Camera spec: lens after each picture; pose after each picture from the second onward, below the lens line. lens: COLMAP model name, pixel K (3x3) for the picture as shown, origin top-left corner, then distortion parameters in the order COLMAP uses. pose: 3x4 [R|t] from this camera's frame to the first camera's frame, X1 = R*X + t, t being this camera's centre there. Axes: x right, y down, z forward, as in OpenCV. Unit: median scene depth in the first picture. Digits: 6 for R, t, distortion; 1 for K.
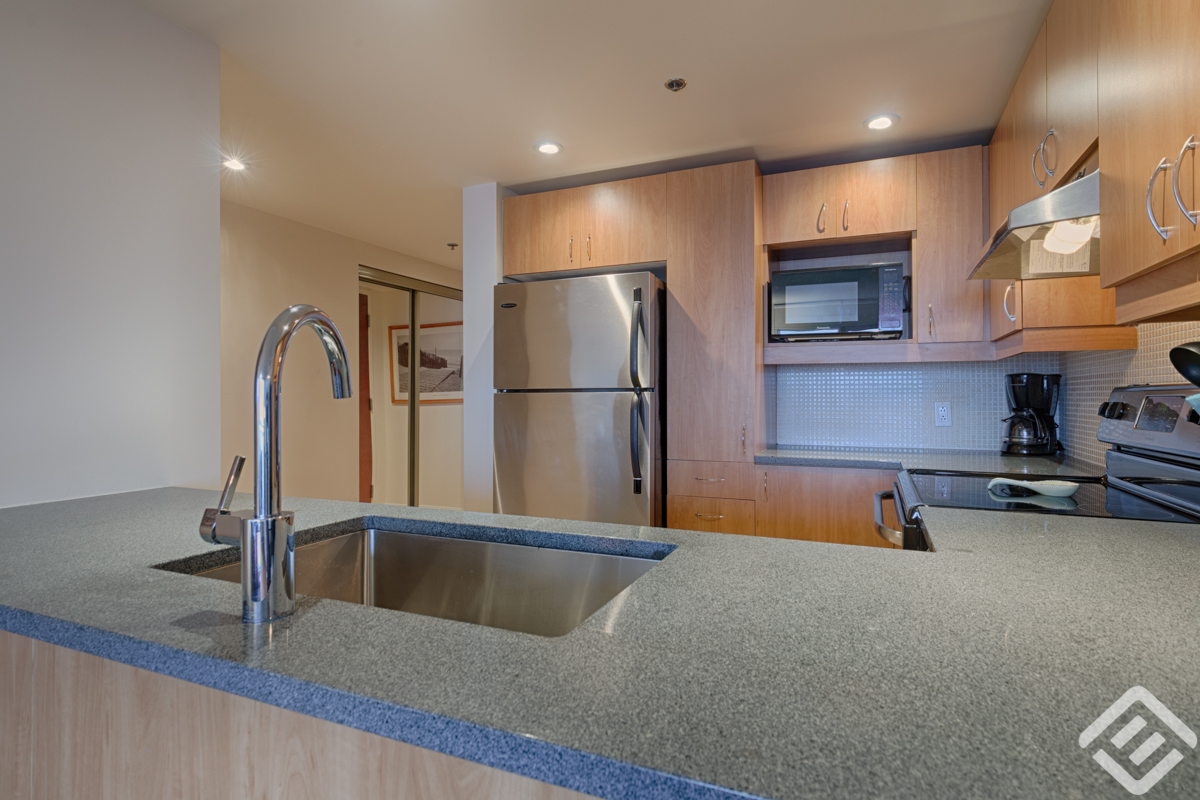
lens RADIAL K [[627.8, 0, 598.7], [0, 627.8, 399.7], [0, 0, 1]] dist [0.001055, 0.000019]
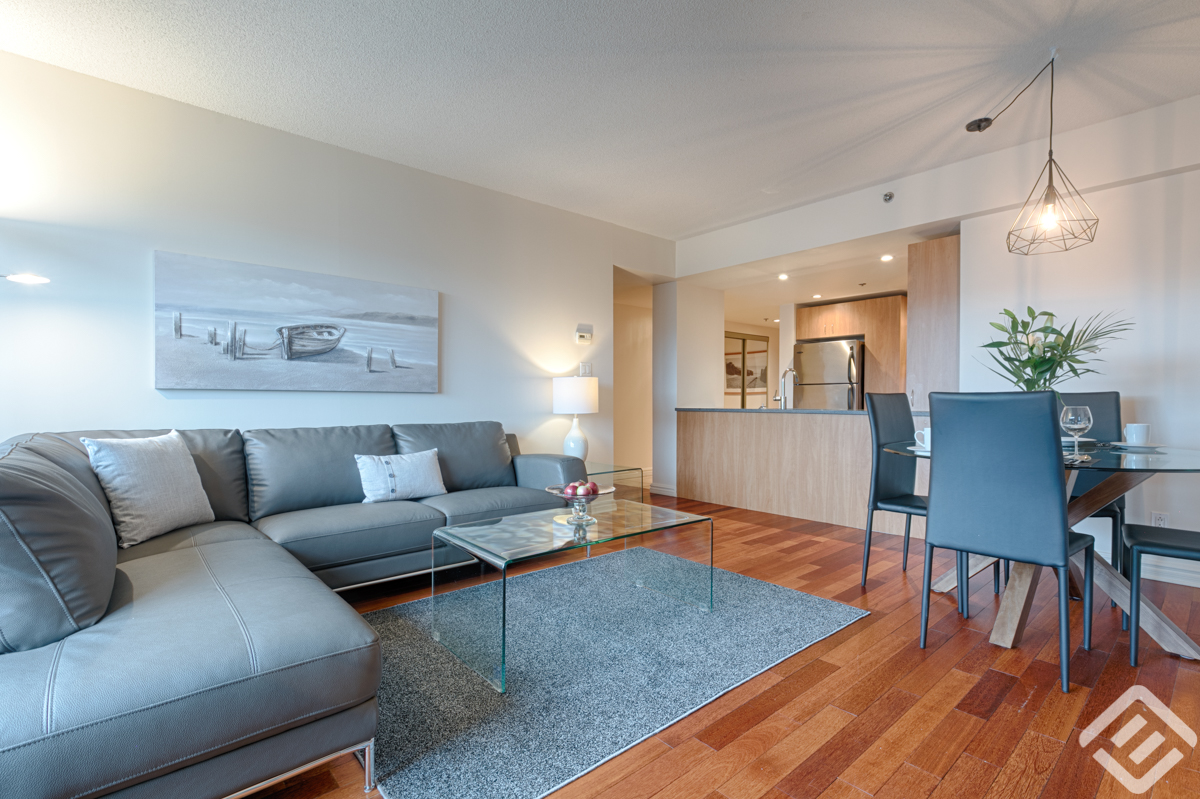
lens RADIAL K [[549.7, 0, 592.7], [0, 549.7, 405.6], [0, 0, 1]] dist [0.025217, 0.000107]
pose [[0.896112, 0.002548, -0.443820, 0.107112], [0.000115, 0.999982, 0.005974, 0.058479], [0.443827, -0.005404, 0.896096, -1.445994]]
